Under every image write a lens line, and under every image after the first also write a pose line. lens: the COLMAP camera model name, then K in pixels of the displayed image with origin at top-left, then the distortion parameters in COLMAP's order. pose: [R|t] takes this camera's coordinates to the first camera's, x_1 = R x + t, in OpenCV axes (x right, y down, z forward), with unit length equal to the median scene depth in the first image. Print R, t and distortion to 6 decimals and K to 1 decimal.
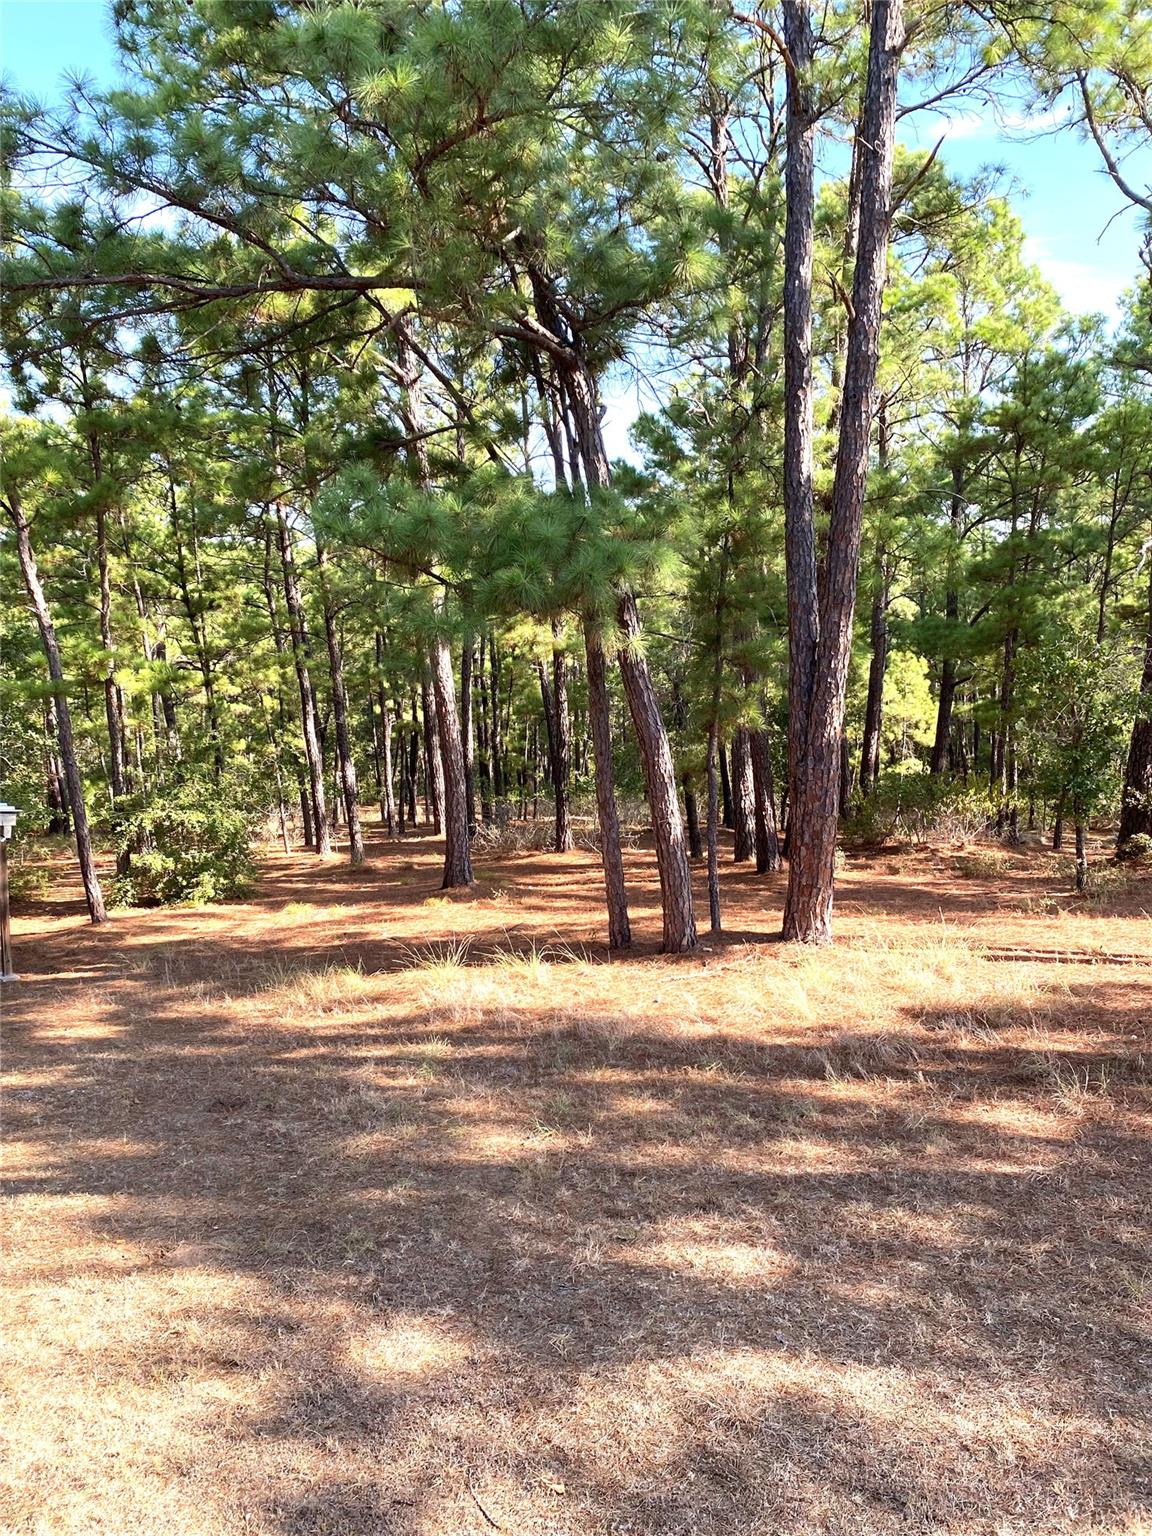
lens RADIAL K [[1160.8, 0, 576.0], [0, 1160.8, 768.0], [0, 0, 1]] dist [-0.000615, 0.001954]
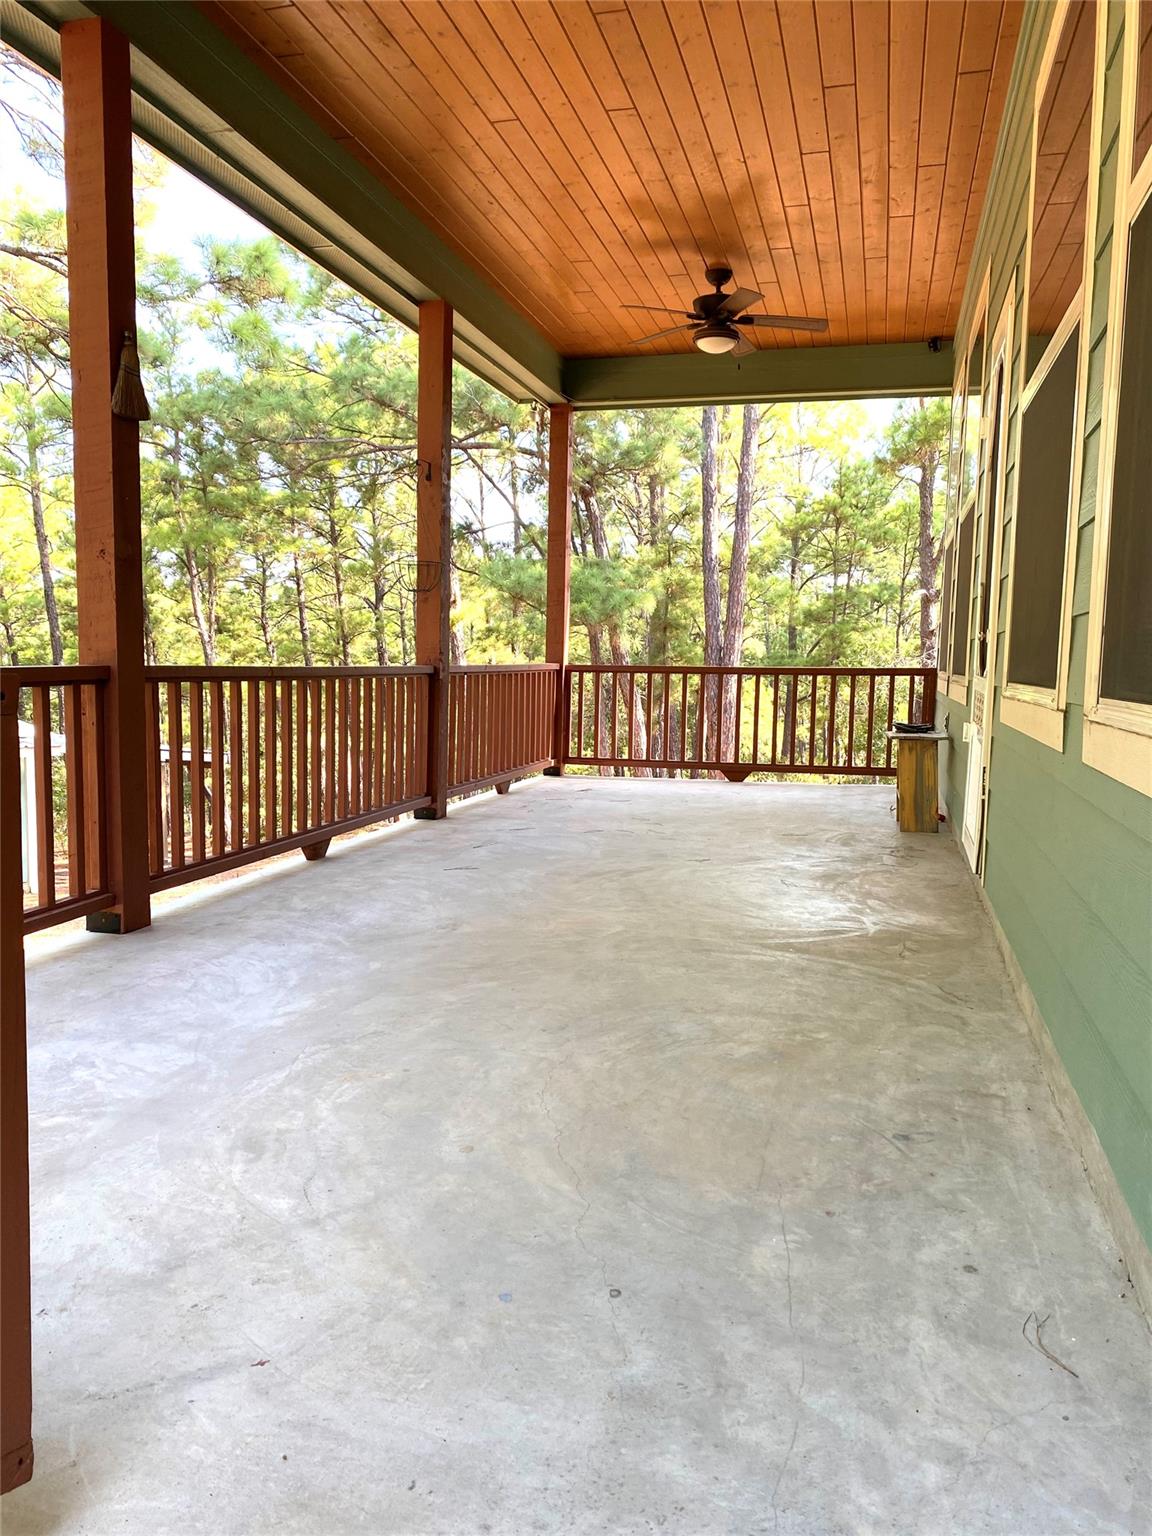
lens RADIAL K [[1163.7, 0, 576.0], [0, 1163.7, 768.0], [0, 0, 1]] dist [0.001909, -0.000018]
pose [[0.991816, -0.006387, 0.127513, -0.107767], [0.011472, 0.999166, -0.039185, 0.063933], [-0.127157, 0.040327, 0.991063, -0.326170]]
